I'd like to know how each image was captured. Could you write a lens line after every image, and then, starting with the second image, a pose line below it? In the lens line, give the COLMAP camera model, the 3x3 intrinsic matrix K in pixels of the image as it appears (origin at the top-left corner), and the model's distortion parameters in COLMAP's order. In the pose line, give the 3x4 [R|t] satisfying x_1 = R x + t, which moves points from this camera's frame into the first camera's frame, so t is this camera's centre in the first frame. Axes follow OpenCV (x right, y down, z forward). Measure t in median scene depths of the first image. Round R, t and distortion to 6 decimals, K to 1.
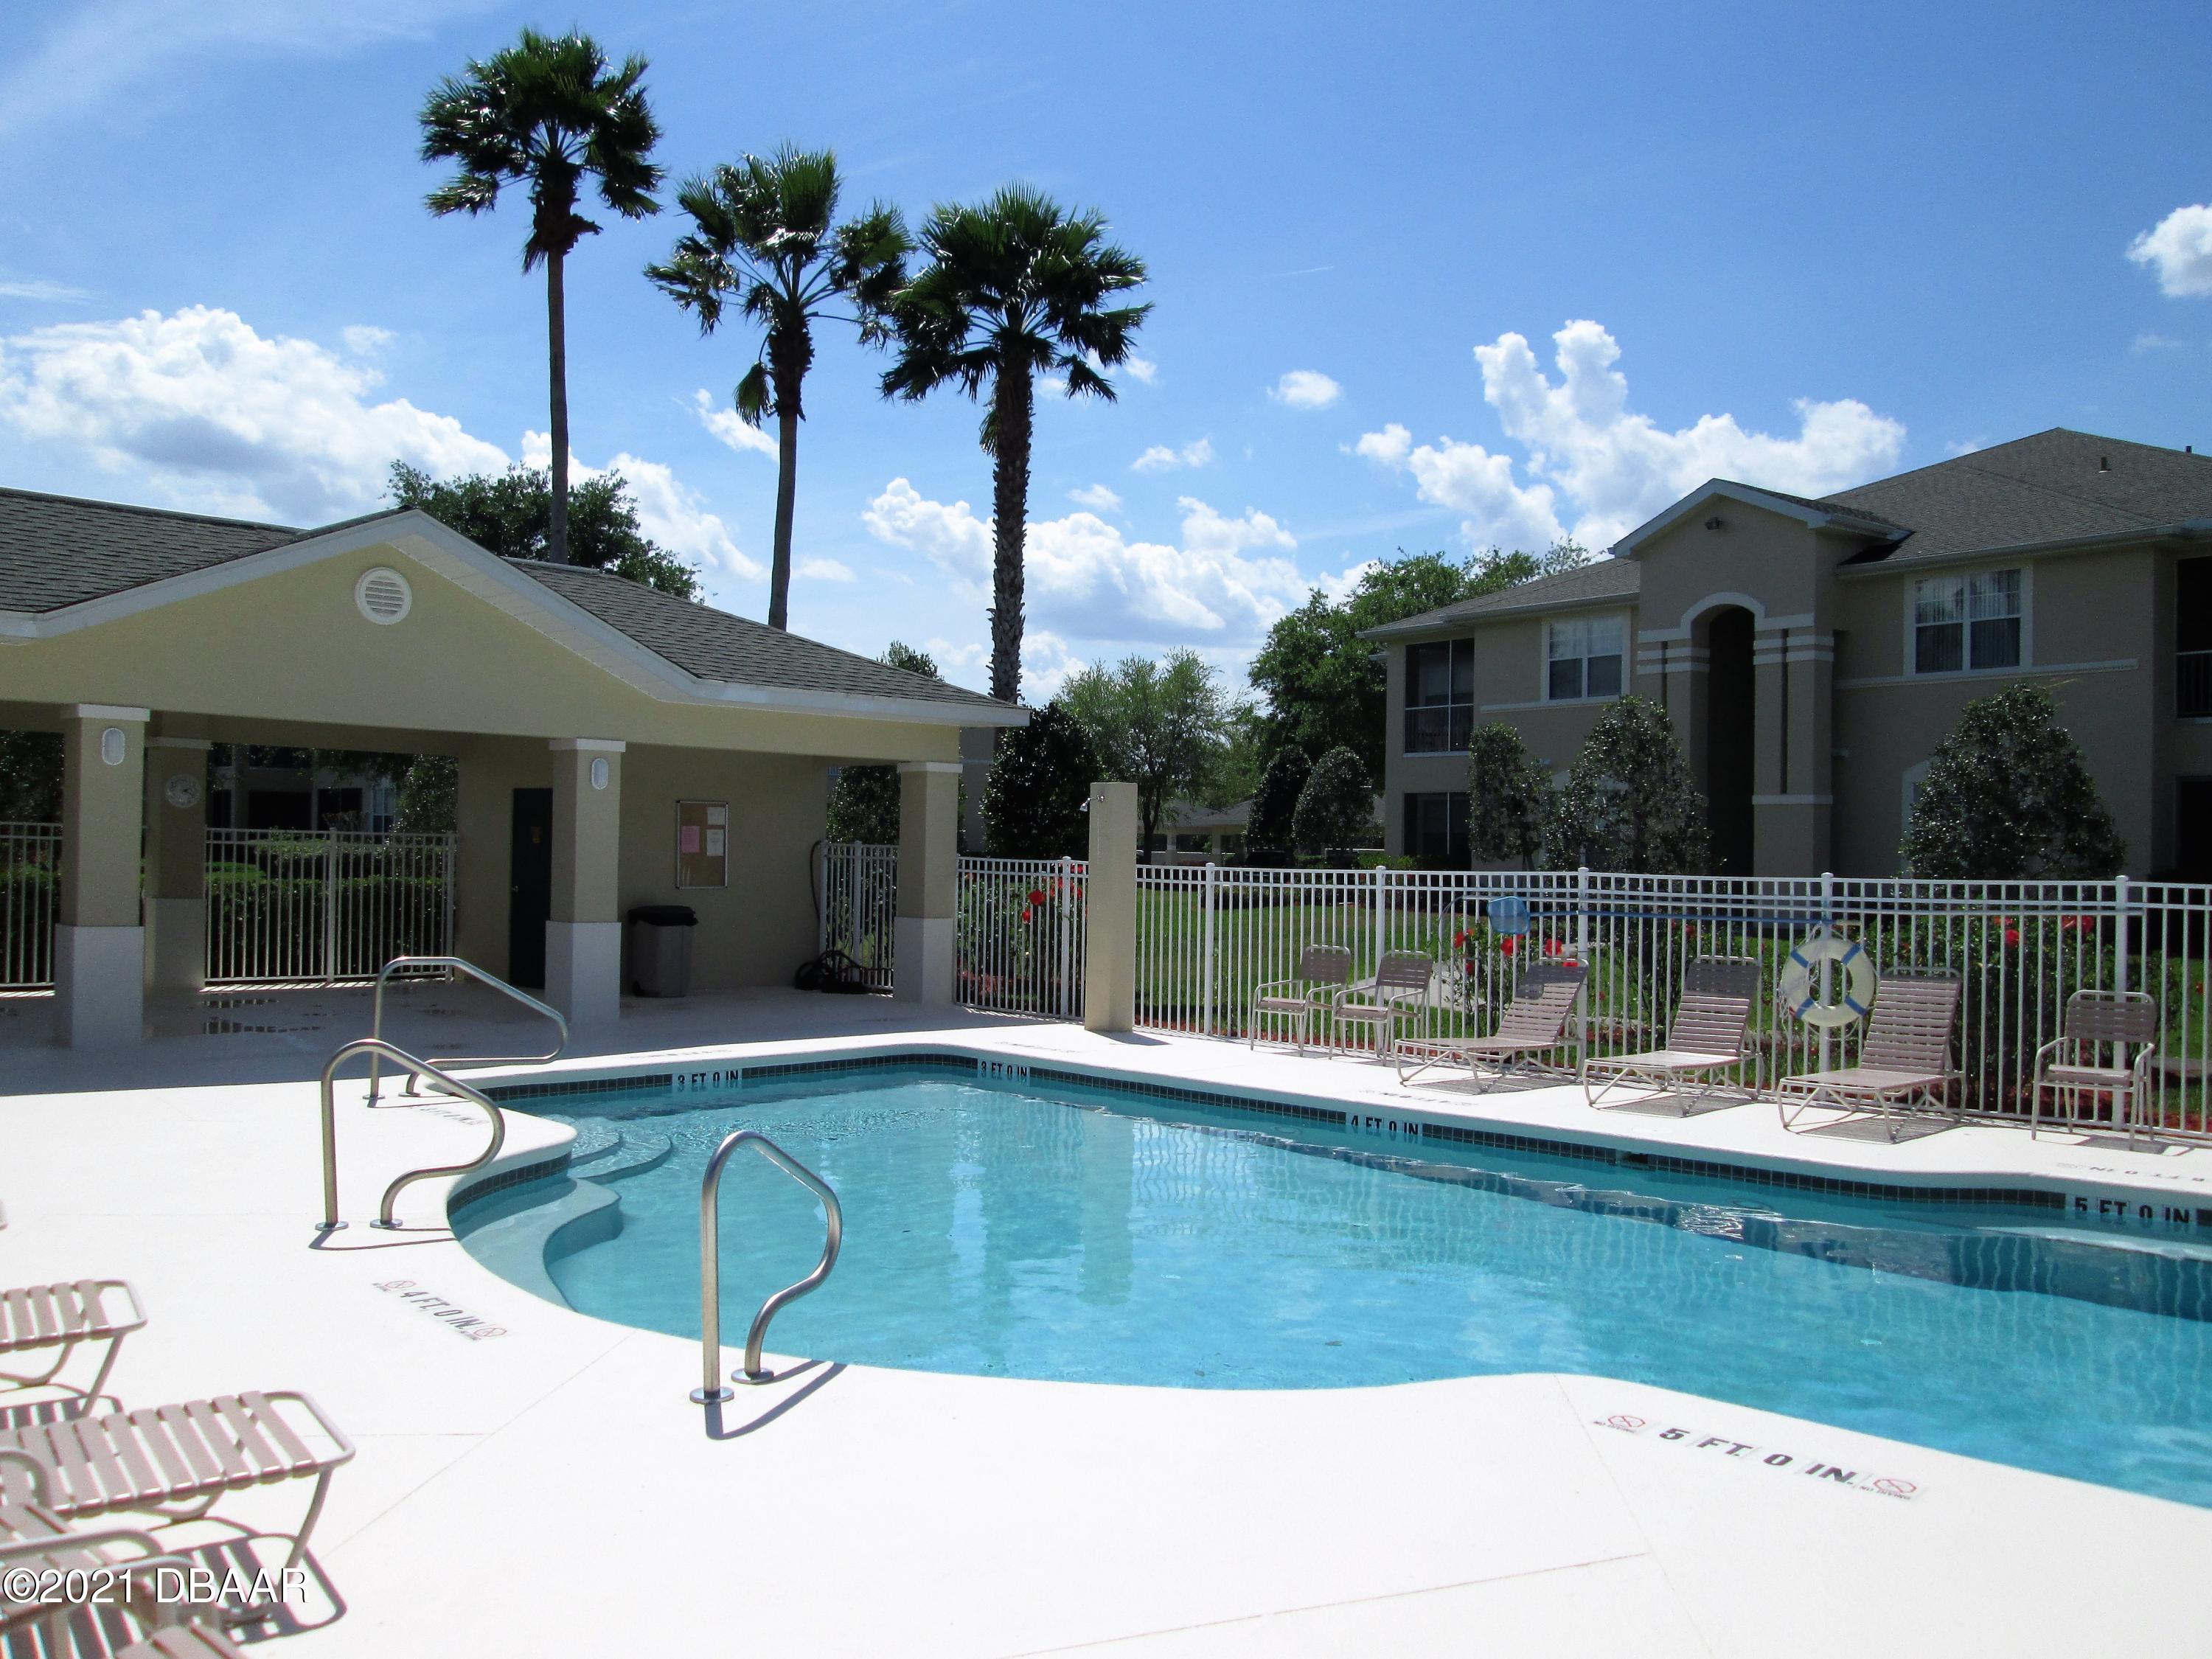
lens RADIAL K [[1848.9, 0, 1113.2], [0, 1848.9, 841.4], [0, 0, 1]] dist [-0.045133, 0.017023]
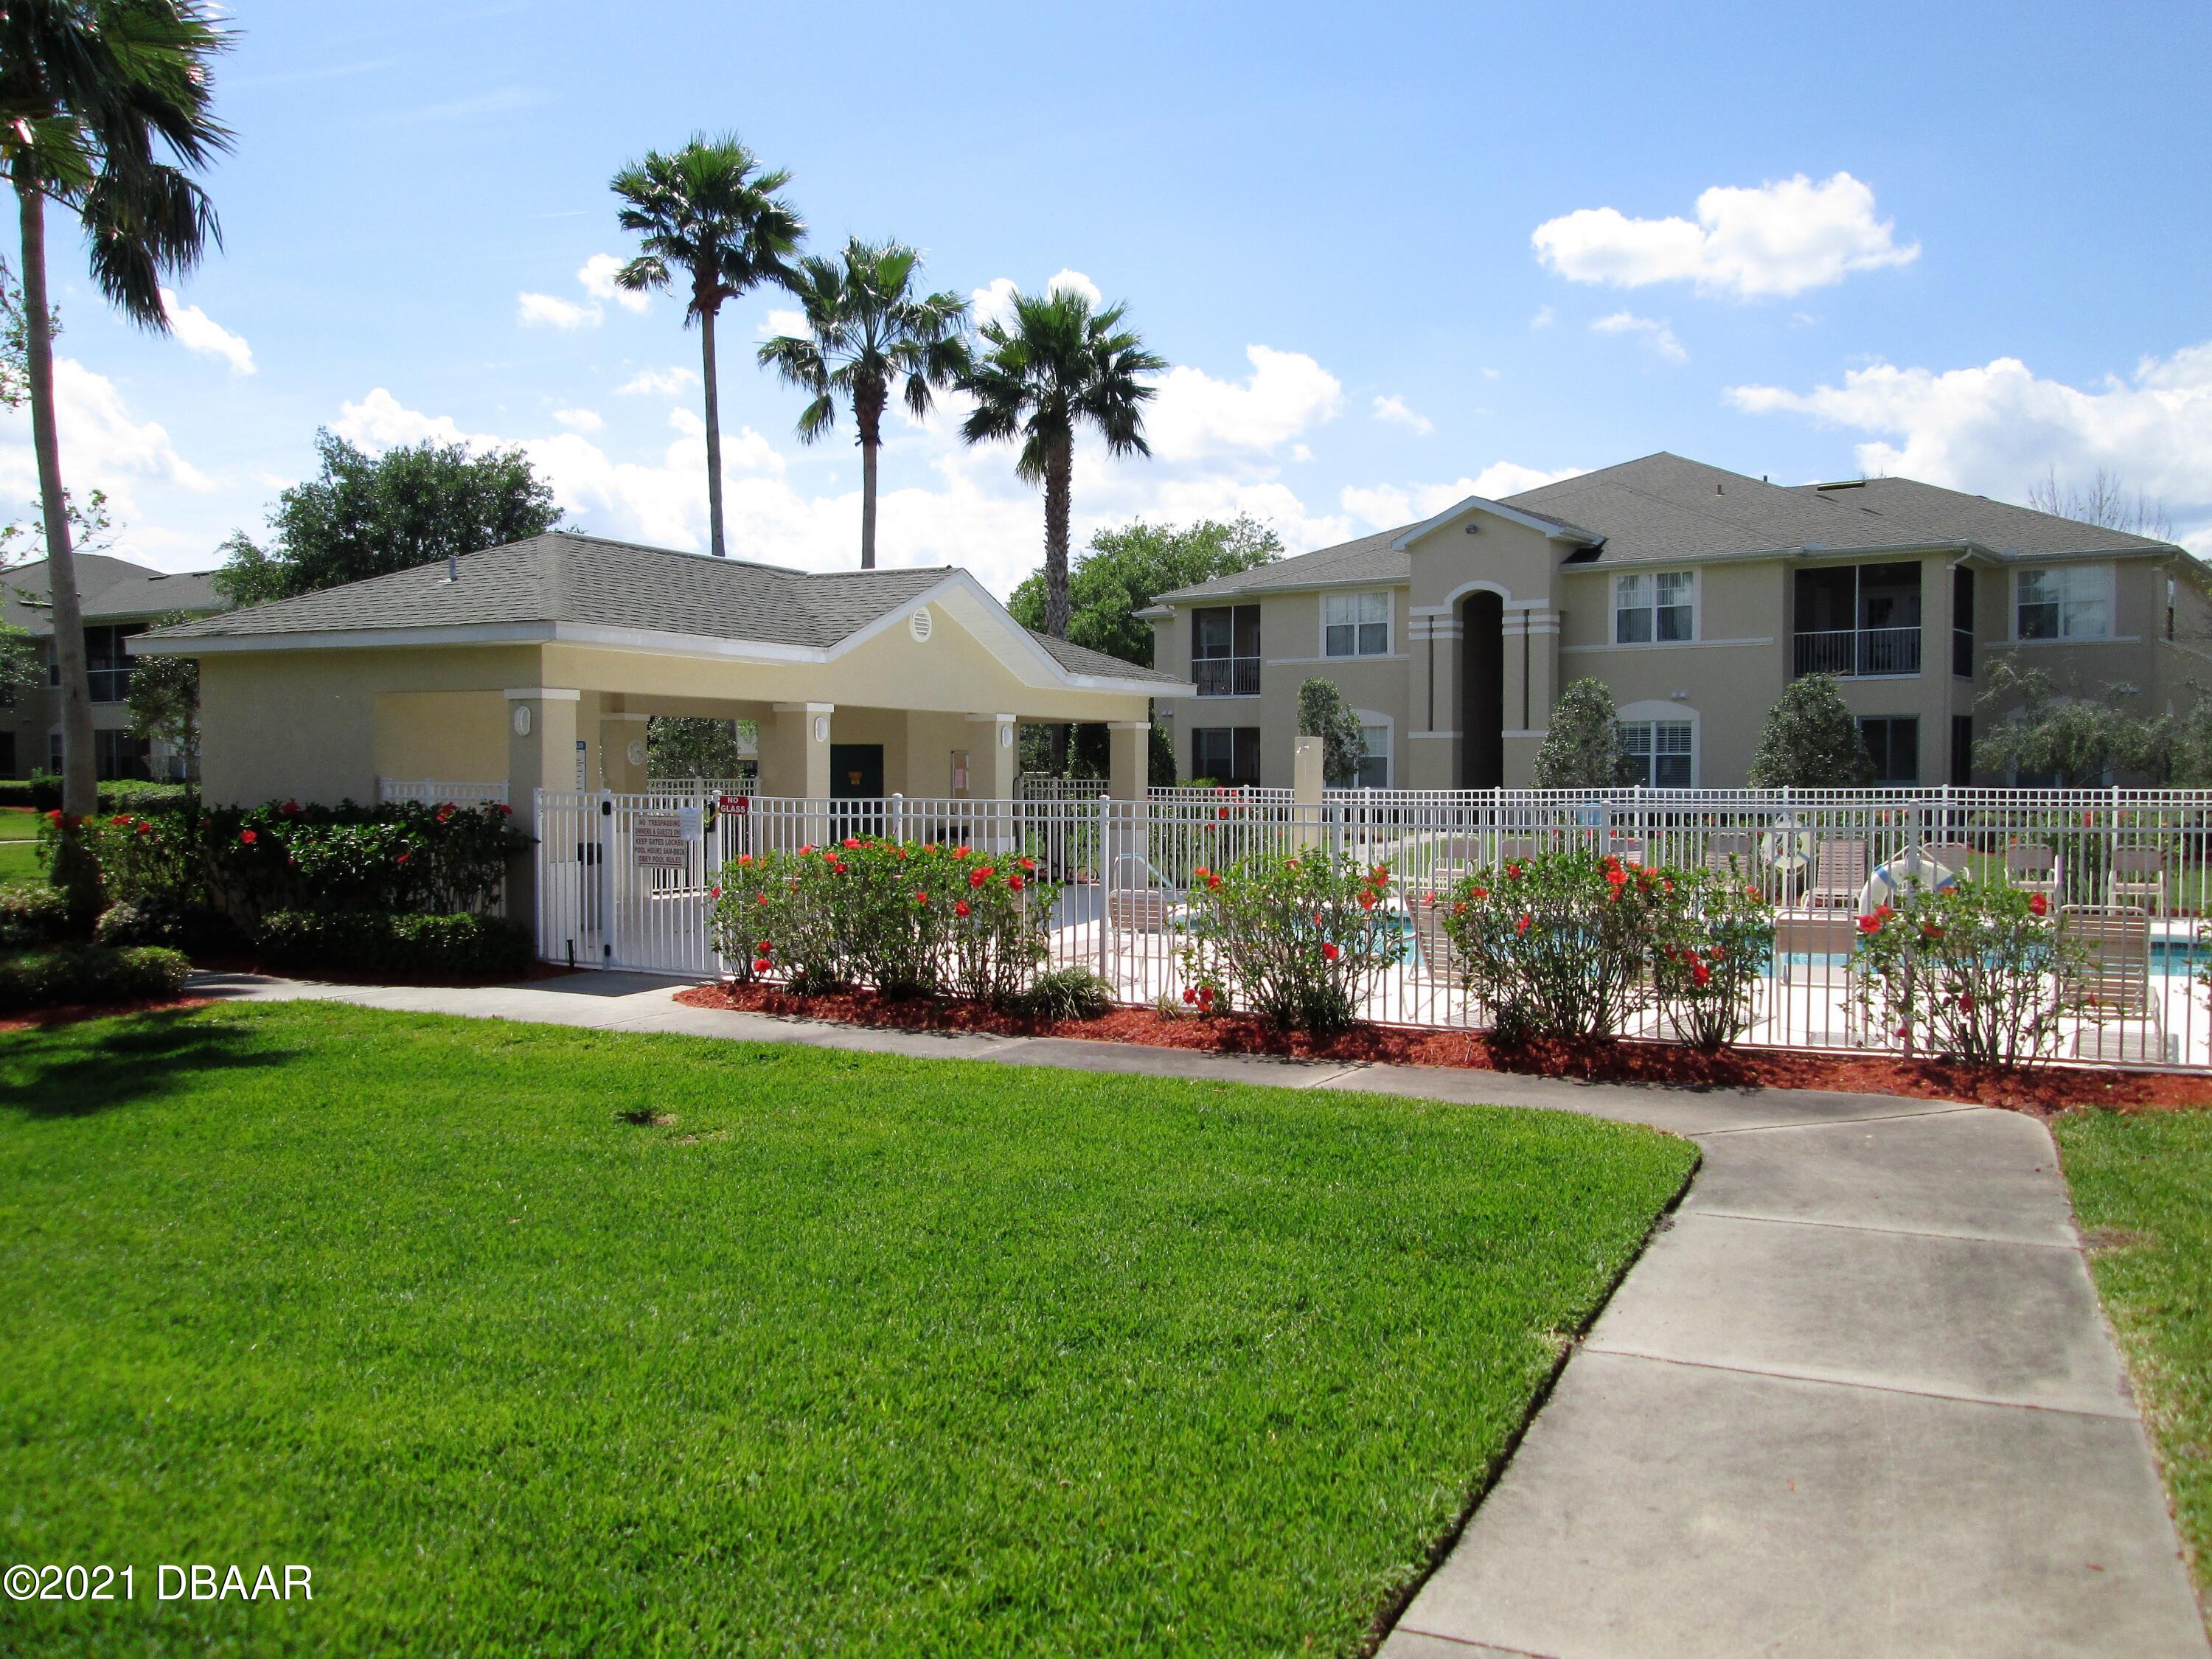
lens RADIAL K [[1848.9, 0, 1083.3], [0, 1848.9, 813.9], [0, 0, 1]] dist [-0.045133, 0.017023]
pose [[0.958053, -0.026715, 0.285344, -0.358060], [0.018576, 0.999341, 0.031191, -0.010845], [-0.285989, -0.024582, 0.957918, -0.244979]]
